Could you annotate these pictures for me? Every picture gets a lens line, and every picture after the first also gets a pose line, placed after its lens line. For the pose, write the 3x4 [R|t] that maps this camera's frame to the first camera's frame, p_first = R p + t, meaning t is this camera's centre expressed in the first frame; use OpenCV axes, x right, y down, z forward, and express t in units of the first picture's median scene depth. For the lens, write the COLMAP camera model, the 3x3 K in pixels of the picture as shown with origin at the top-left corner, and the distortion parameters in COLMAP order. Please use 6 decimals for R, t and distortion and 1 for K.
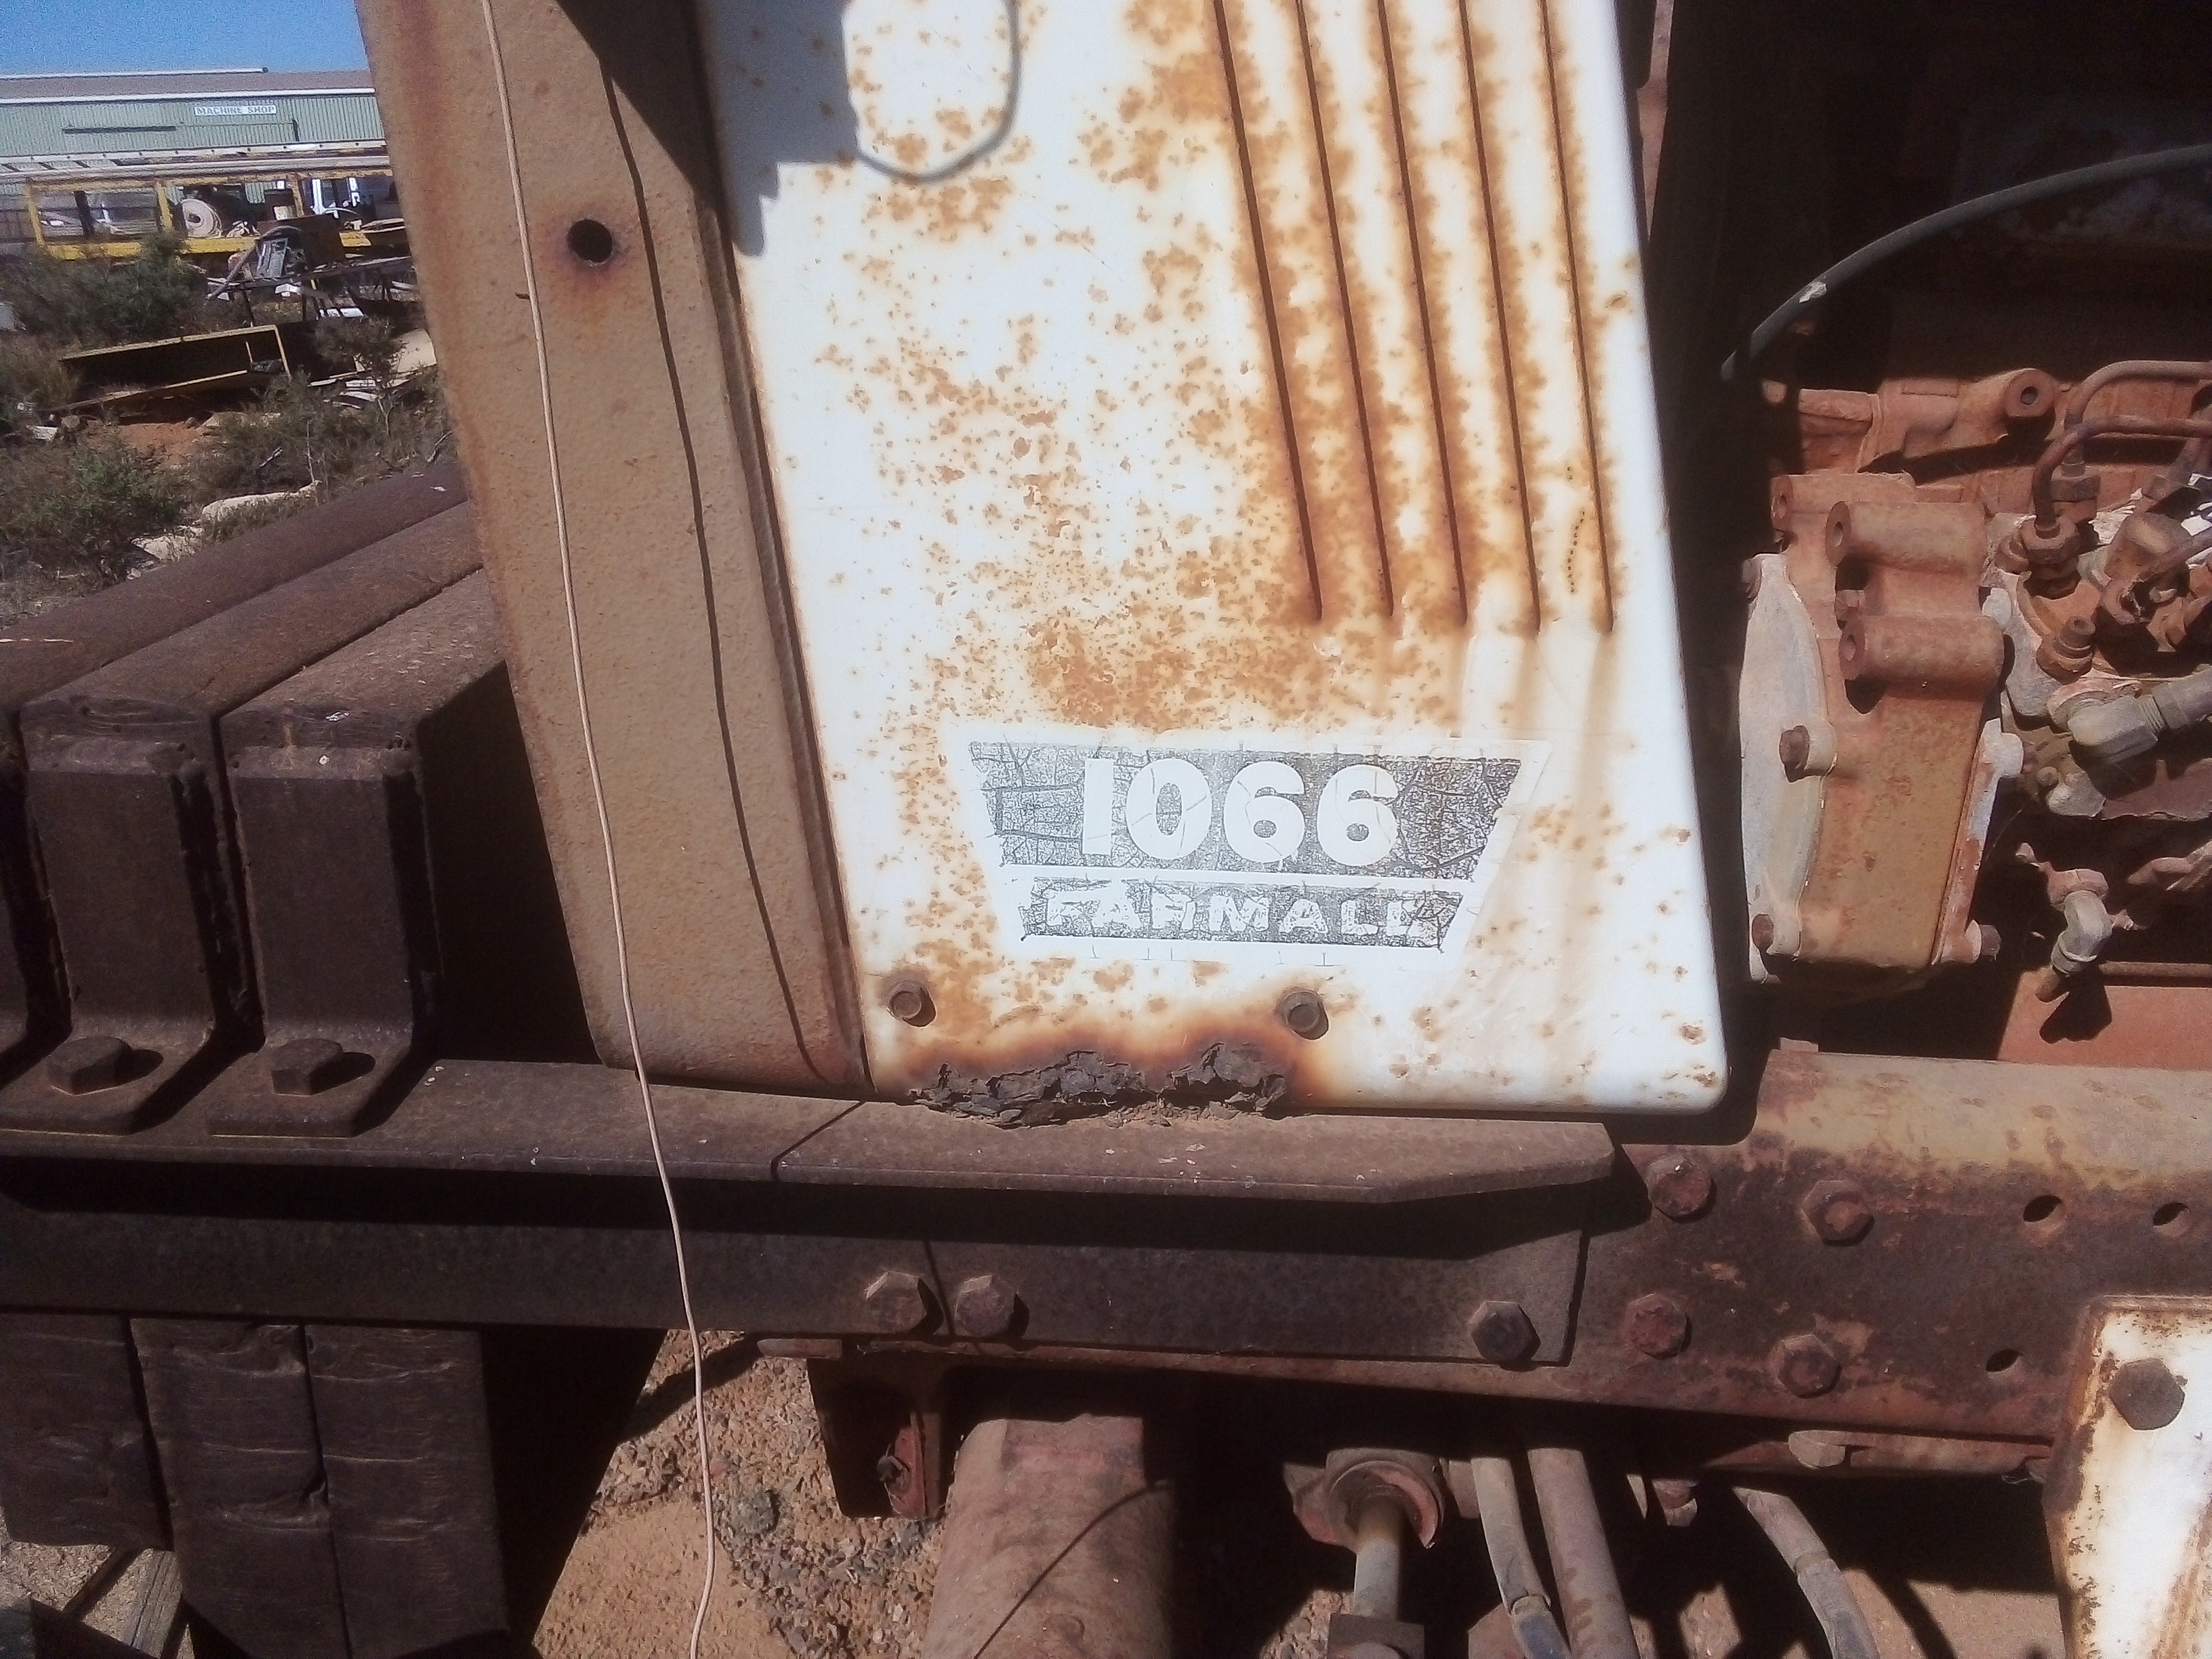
lens RADIAL K [[1652.4, 0, 1105.4], [0, 1652.4, 791.9], [0, 0, 1]] dist [0.042147, -0.065807]
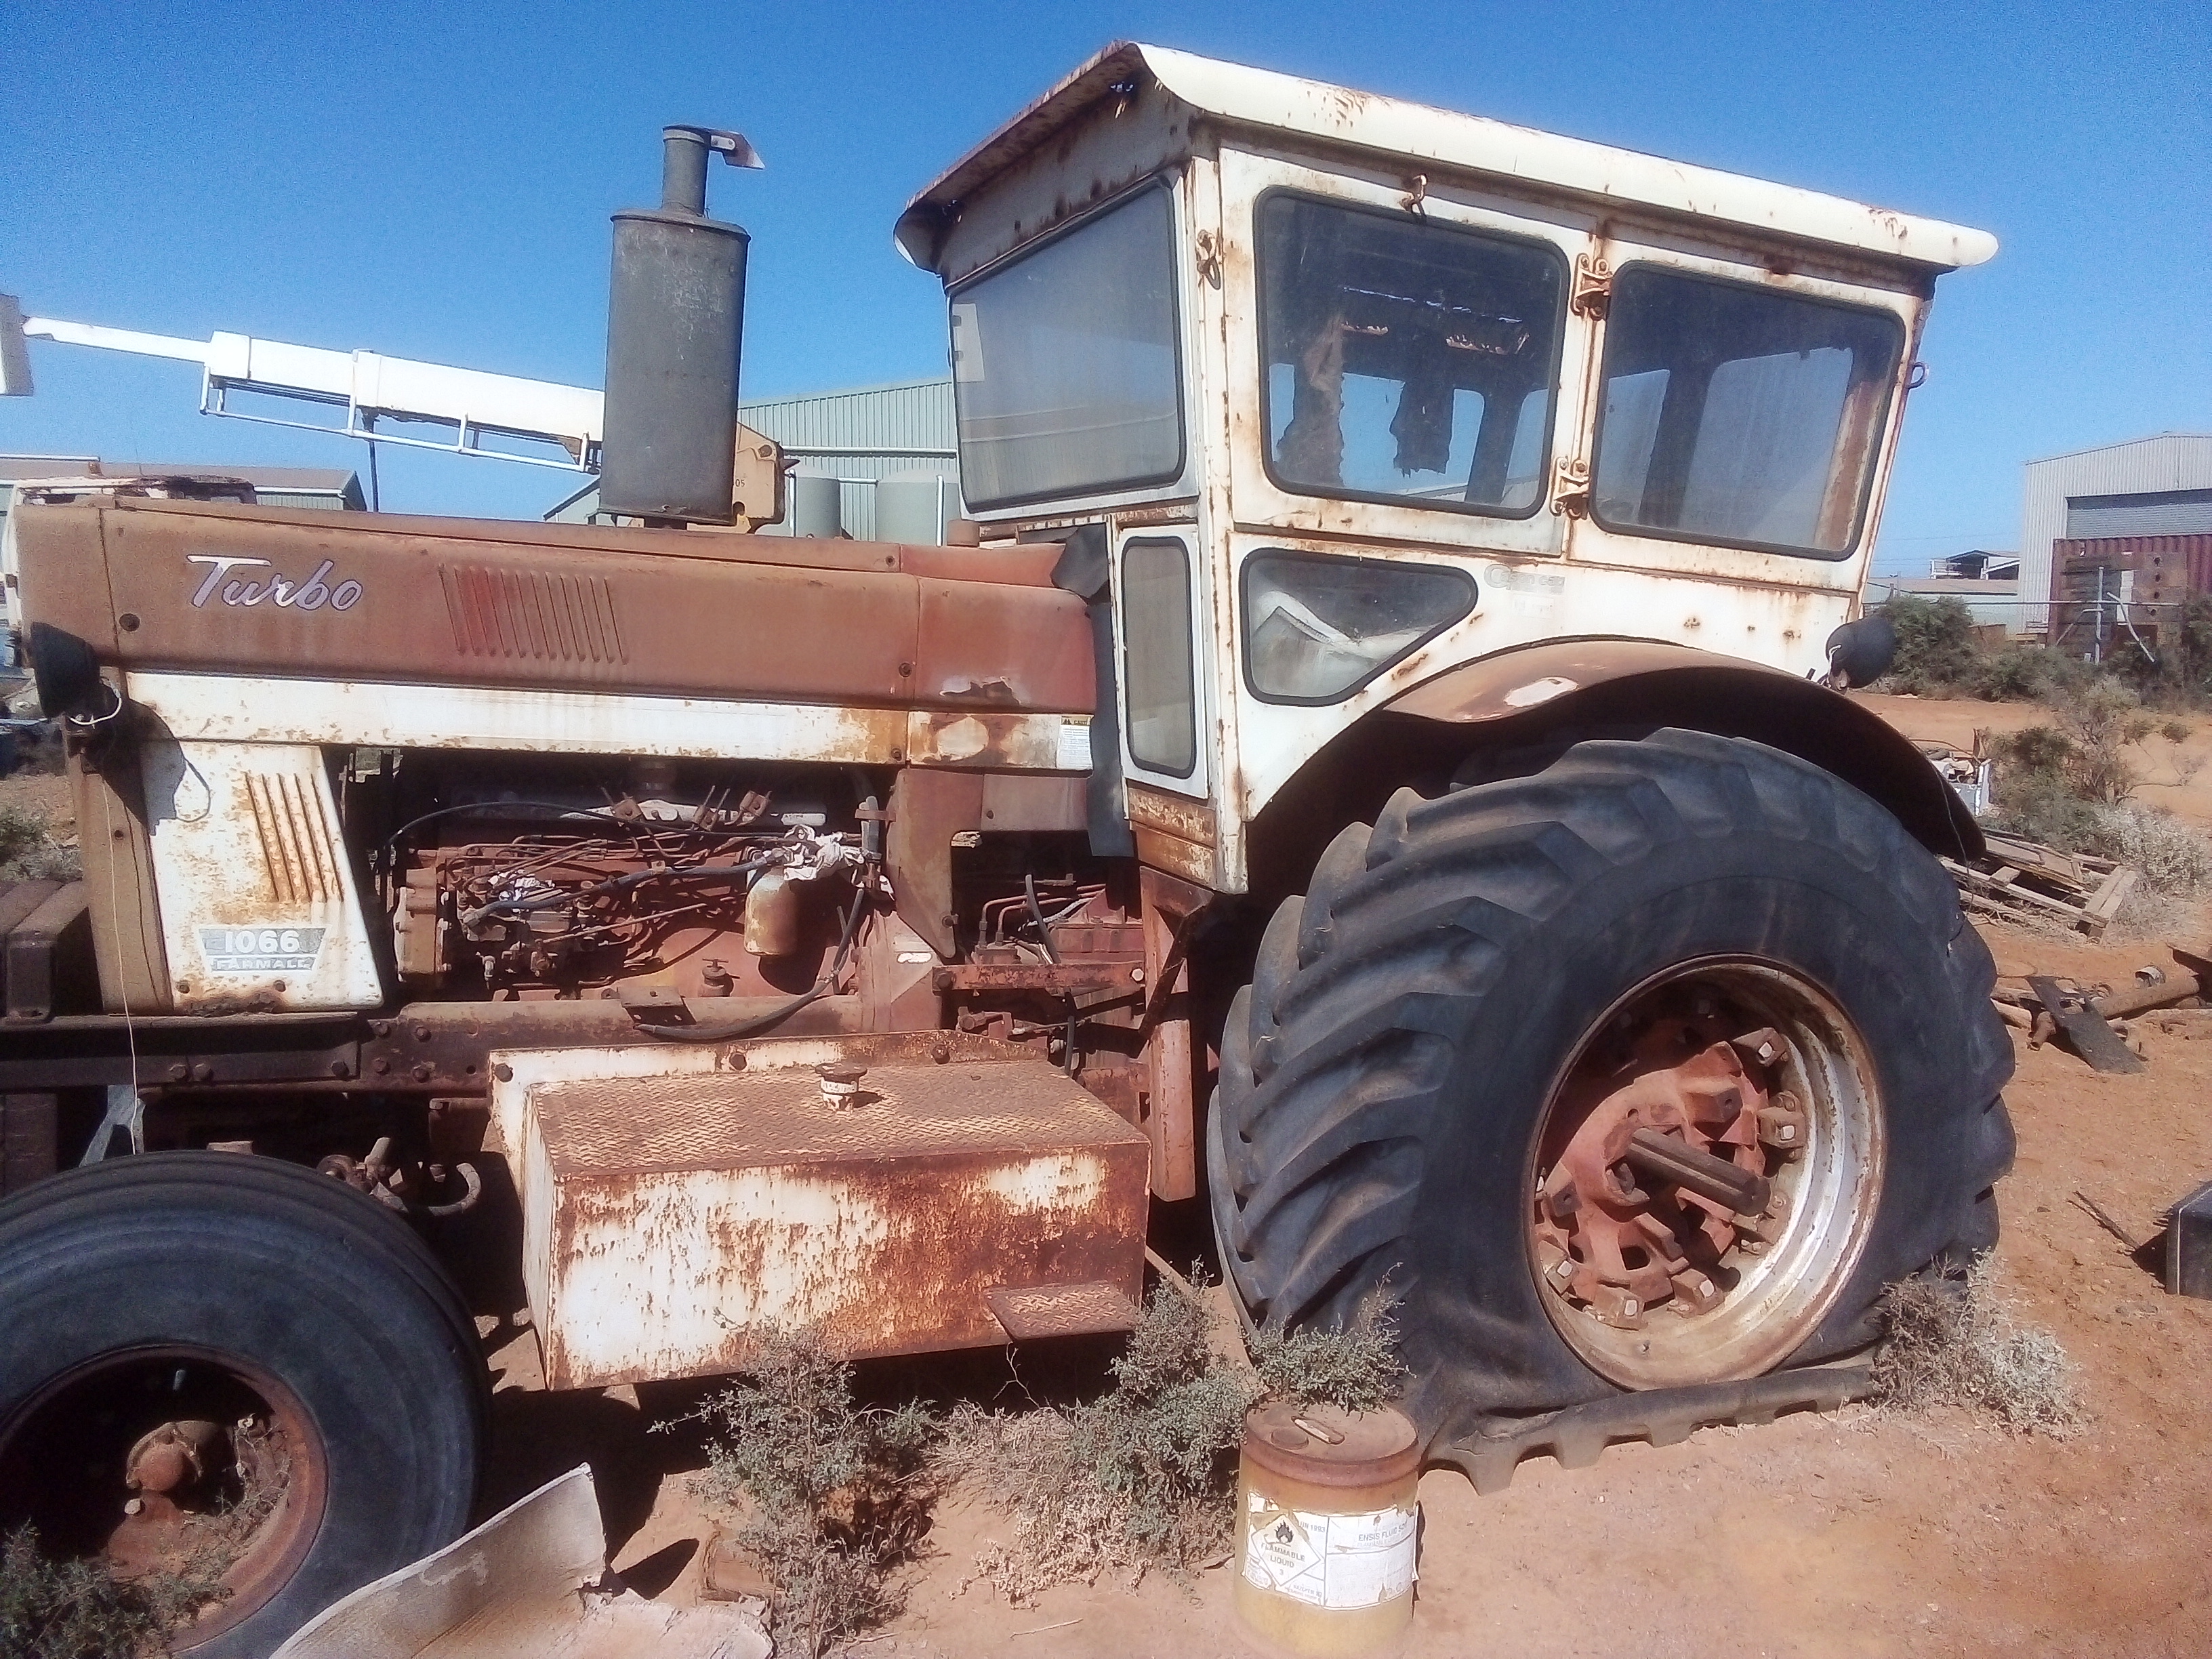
lens RADIAL K [[1652.4, 0, 1105.4], [0, 1652.4, 791.9], [0, 0, 1]] dist [0.042147, -0.065807]
pose [[0.909919, -0.012061, 0.414612, 0.314162], [0.108468, 0.971713, -0.209781, 0.877026], [-0.400353, 0.235856, 0.885488, -4.407349]]
